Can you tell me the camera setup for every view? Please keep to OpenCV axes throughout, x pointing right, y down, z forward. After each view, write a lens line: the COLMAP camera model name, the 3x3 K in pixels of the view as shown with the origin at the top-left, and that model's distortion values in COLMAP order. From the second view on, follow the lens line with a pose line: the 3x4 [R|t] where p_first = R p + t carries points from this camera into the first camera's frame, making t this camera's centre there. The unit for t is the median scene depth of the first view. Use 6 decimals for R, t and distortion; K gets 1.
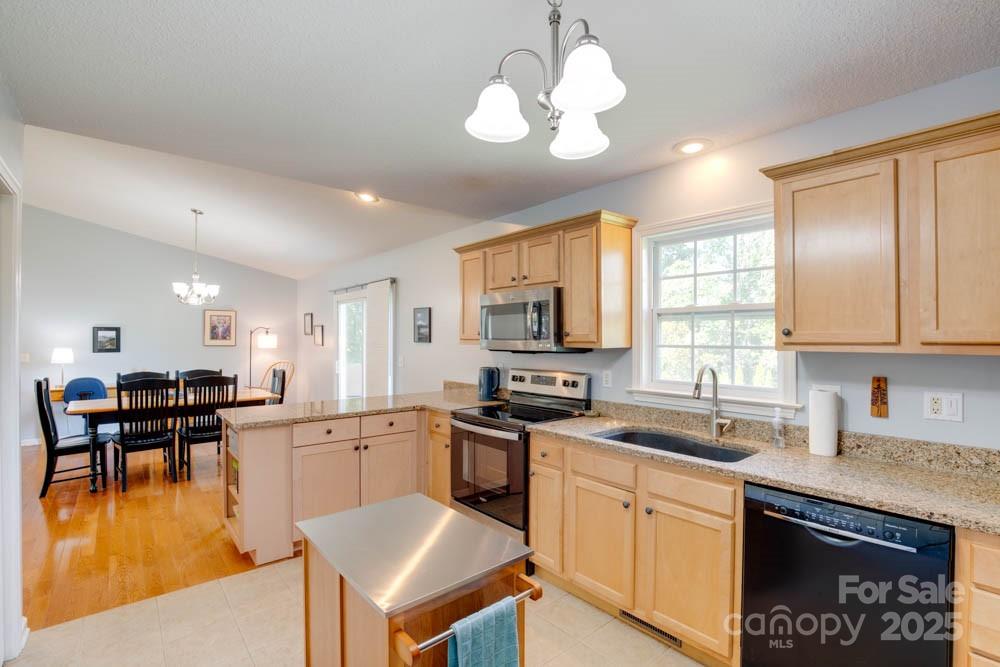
lens RADIAL K [[457.8, 0, 502.3], [0, 457.8, 338.0], [0, 0, 1]] dist [-0.031701, 0.000120]
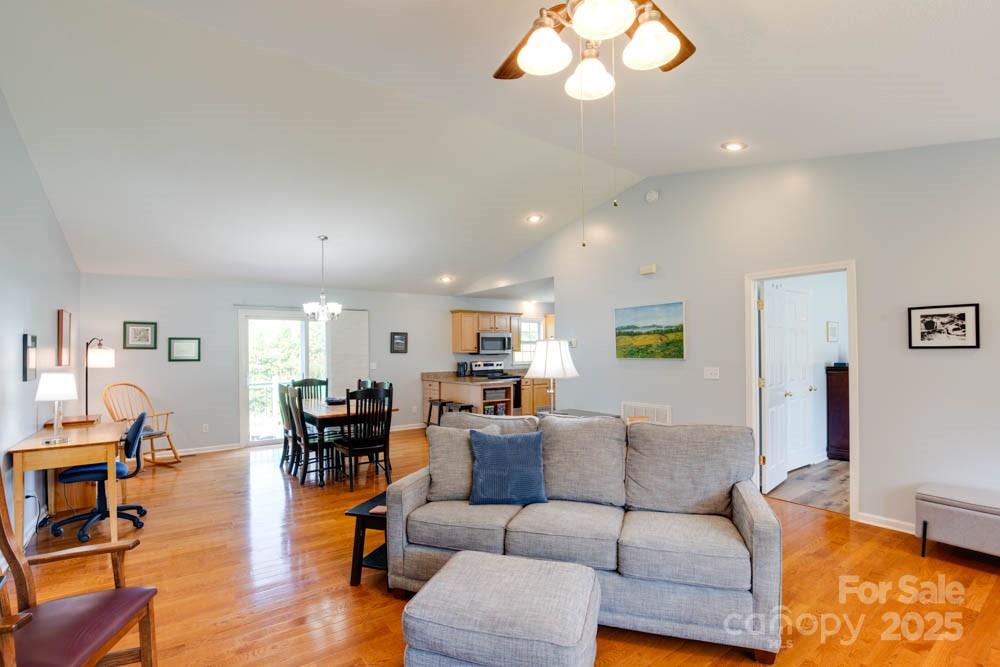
lens RADIAL K [[462.4, 0, 497.6], [0, 462.4, 333.7], [0, 0, 1]] dist [-0.032930, 0.000912]
pose [[0.086848, 0.025292, 0.995900, -2.515742], [0.002240, 0.999670, -0.025583, -0.021676], [-0.996219, 0.004452, 0.086763, 0.664692]]
